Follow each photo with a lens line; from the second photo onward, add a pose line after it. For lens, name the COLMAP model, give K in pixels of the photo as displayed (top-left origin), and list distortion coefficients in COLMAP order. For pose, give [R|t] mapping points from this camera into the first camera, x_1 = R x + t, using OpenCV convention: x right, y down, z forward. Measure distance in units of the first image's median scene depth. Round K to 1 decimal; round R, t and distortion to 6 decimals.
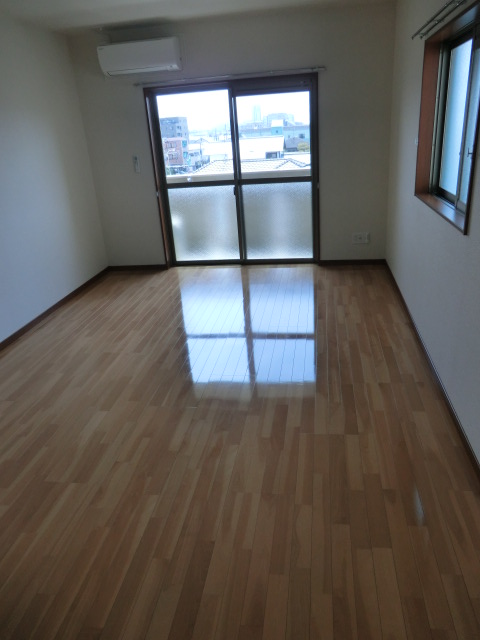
lens RADIAL K [[456.7, 0, 250.2], [0, 456.7, 320.5], [0, 0, 1]] dist [-0.061394, 0.040968]
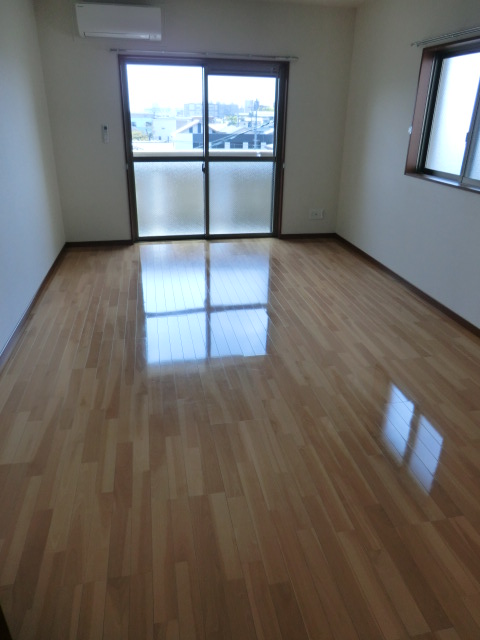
lens RADIAL K [[456.7, 0, 250.2], [0, 456.7, 320.5], [0, 0, 1]] dist [-0.061394, 0.040968]
pose [[0.937170, -0.063999, 0.342953, -0.315212], [0.058093, 0.997933, 0.027479, 0.041463], [-0.344003, -0.005829, 0.938951, -0.006668]]
